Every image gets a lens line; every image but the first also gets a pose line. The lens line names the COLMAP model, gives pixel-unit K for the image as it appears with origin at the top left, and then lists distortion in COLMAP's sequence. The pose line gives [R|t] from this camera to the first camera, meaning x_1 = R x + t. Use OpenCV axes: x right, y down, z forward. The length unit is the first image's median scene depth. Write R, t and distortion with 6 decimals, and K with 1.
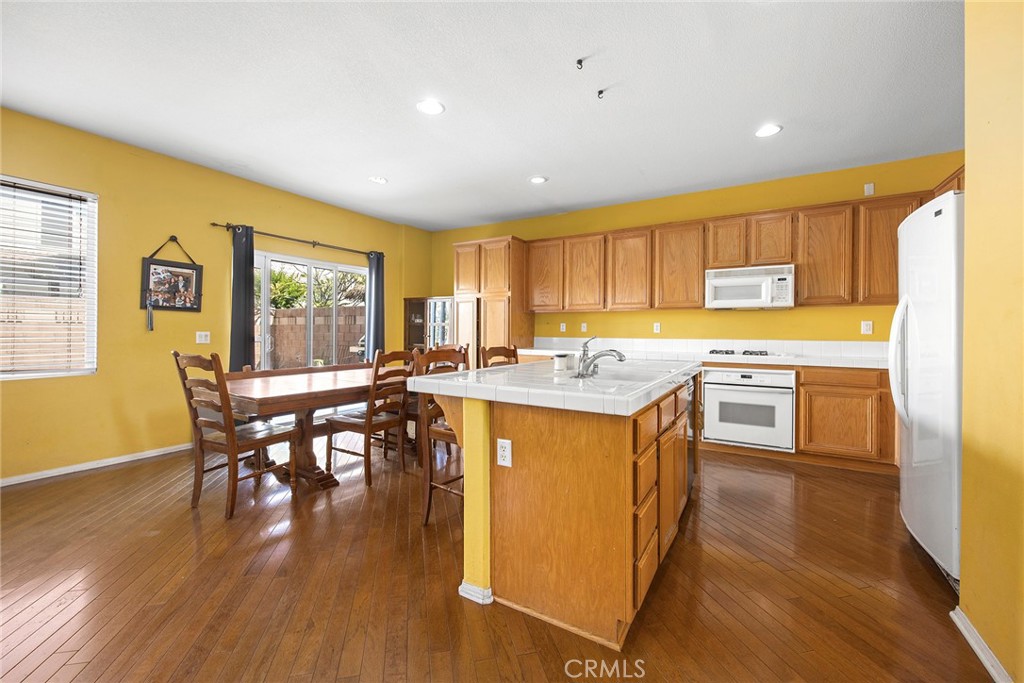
lens RADIAL K [[410.0, 0, 513.1], [0, 410.0, 332.0], [0, 0, 1]] dist [-0.000497, 0.000010]
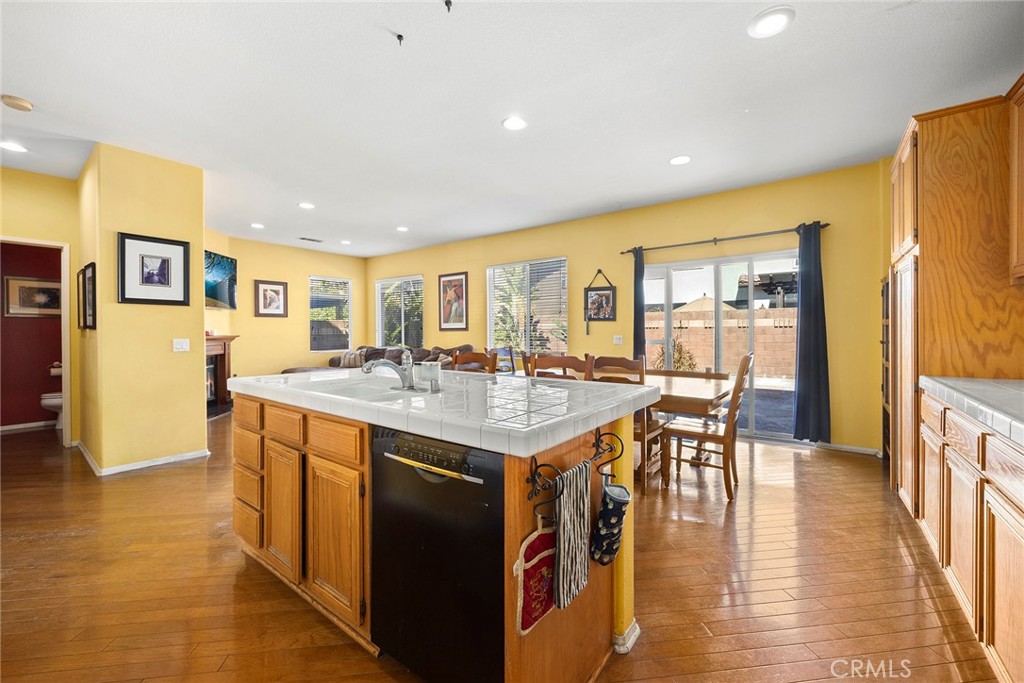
lens RADIAL K [[410.0, 0, 514.8], [0, 410.0, 337.9], [0, 0, 1]] dist [-0.000497, 0.000010]
pose [[-0.104991, 0.002284, -0.994471, 0.642173], [-0.009205, 0.999952, 0.003269, 0.006280], [0.994431, 0.009498, -0.104965, 0.852197]]
